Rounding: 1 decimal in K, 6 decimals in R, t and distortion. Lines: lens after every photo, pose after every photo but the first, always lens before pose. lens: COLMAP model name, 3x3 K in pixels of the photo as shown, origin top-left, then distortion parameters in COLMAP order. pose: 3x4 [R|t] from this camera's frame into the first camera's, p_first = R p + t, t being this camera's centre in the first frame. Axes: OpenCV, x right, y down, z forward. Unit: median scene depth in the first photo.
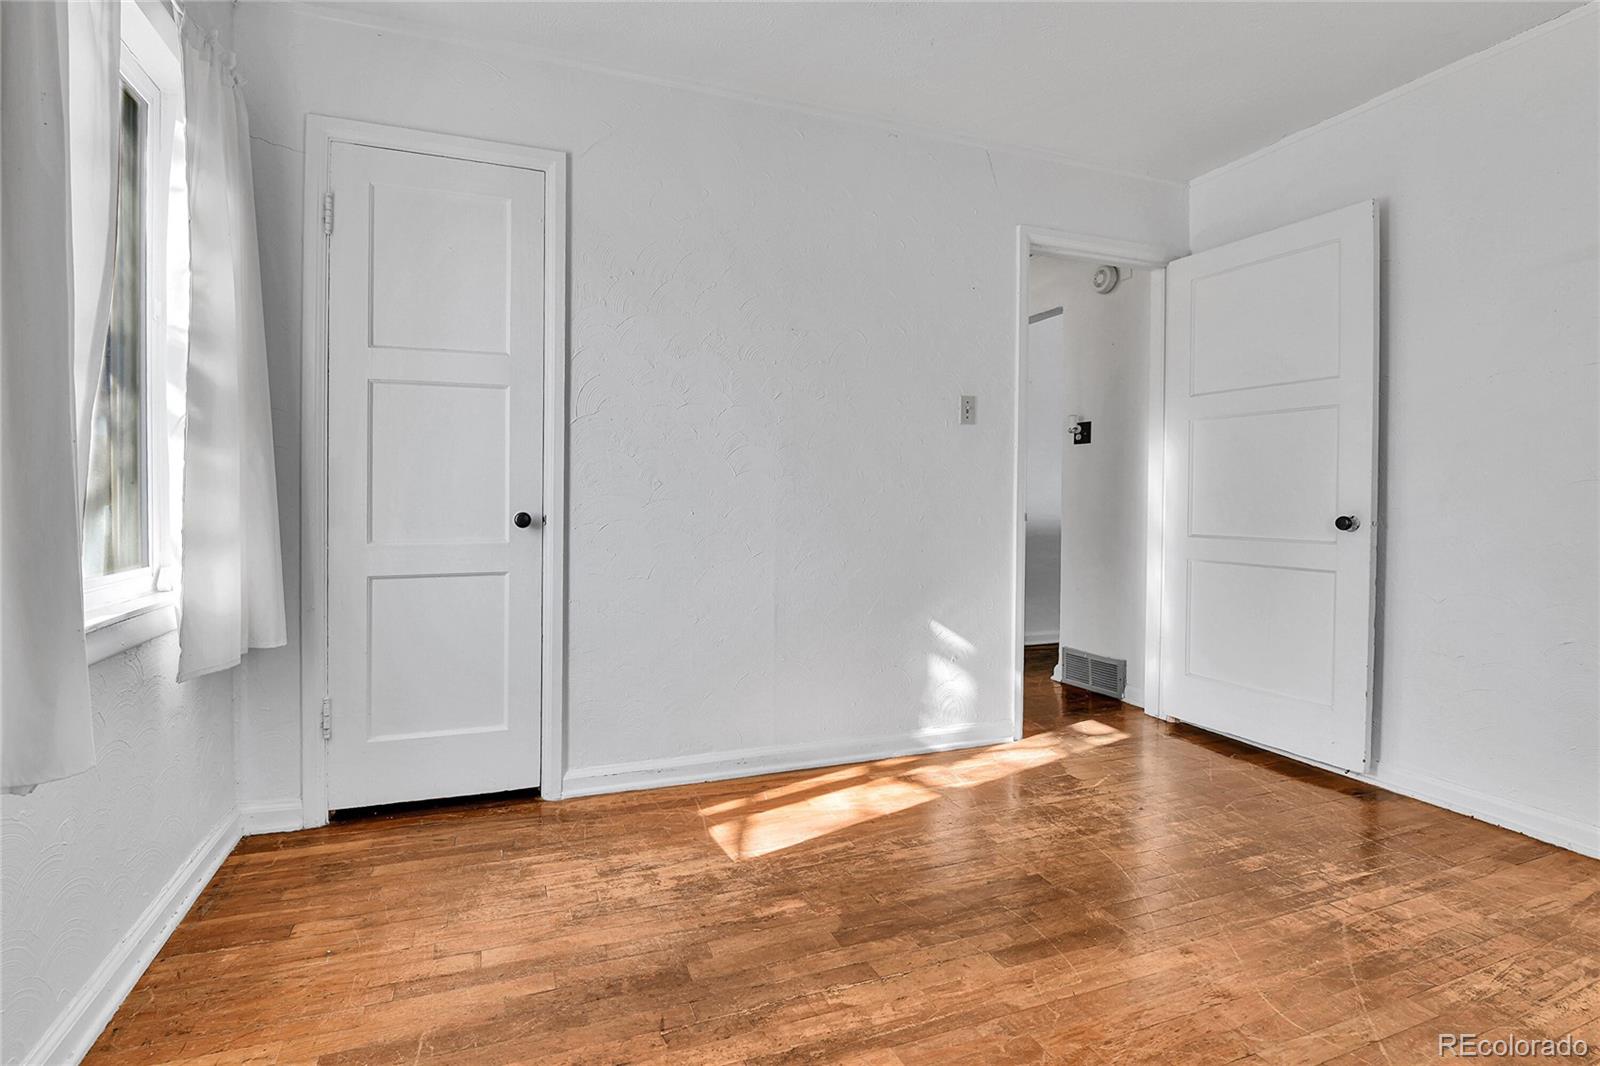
lens RADIAL K [[692.4, 0, 736.5], [0, 692.4, 510.9], [0, 0, 1]] dist [-0.007067, -0.005457]
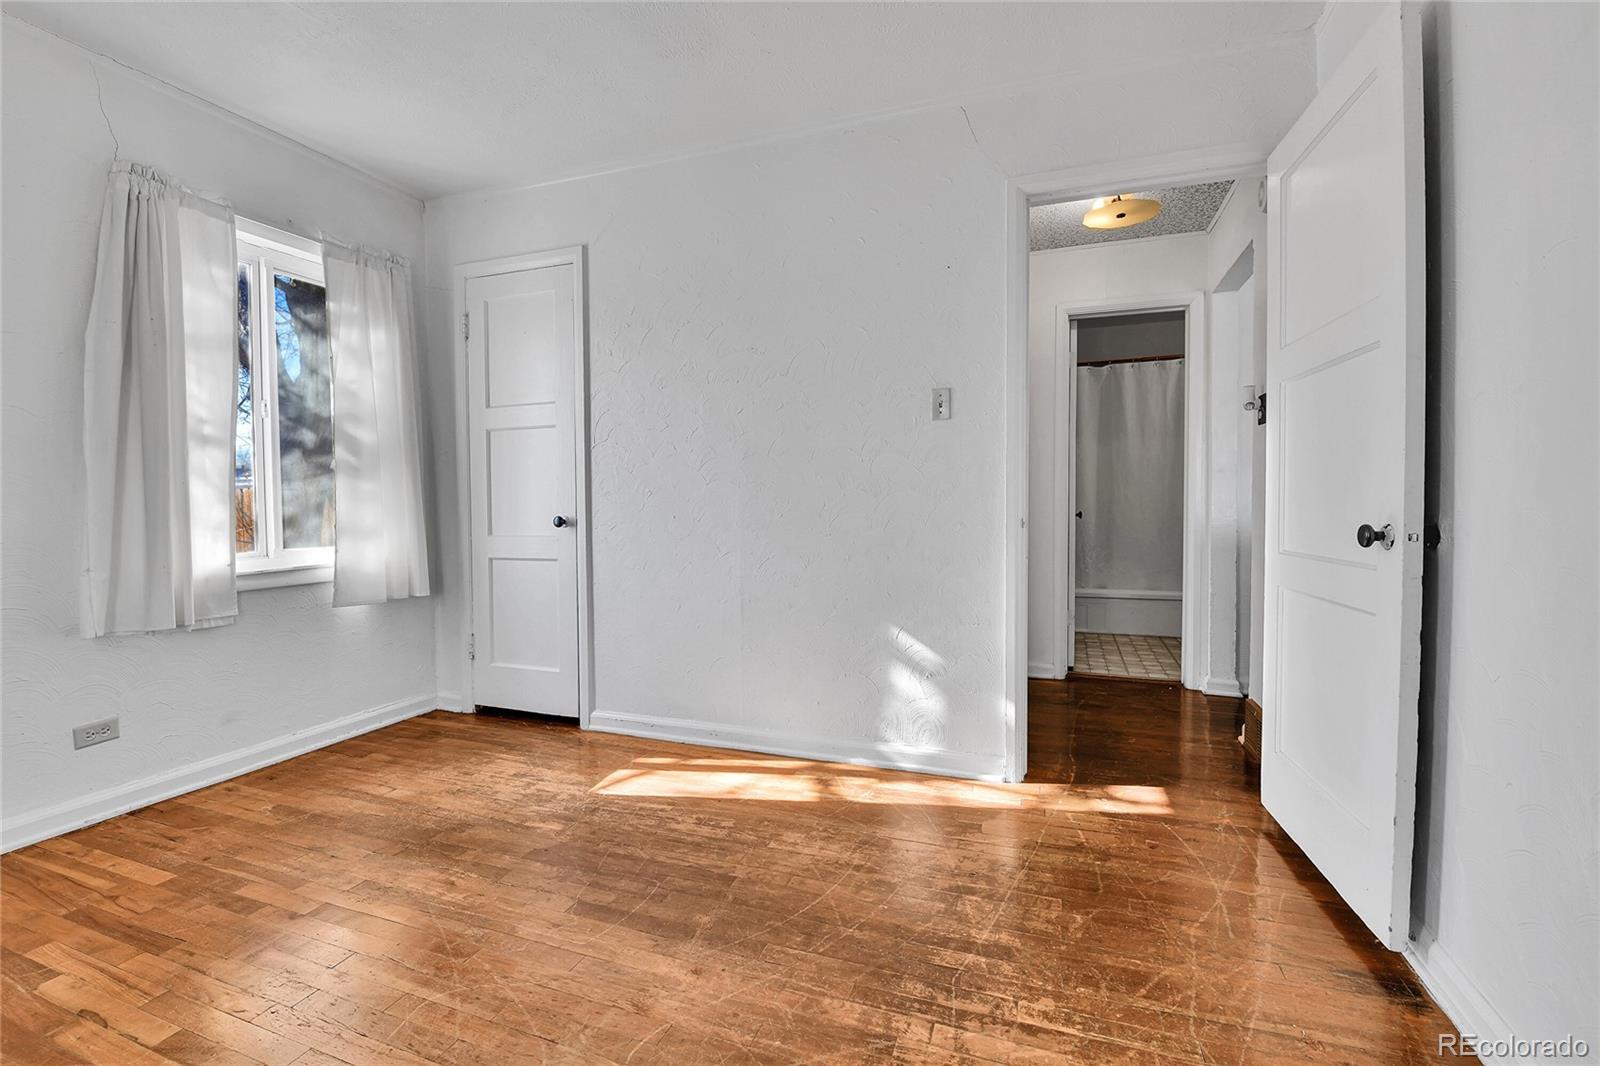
lens RADIAL K [[667.2, 0, 795.4], [0, 667.2, 524.8], [0, 0, 1]] dist [-0.012732, -0.000155]
pose [[0.793382, 0.009192, -0.608655, 0.906727], [0.001013, 0.999865, 0.016421, -0.001922], [0.608723, -0.013645, 0.793265, 0.240311]]
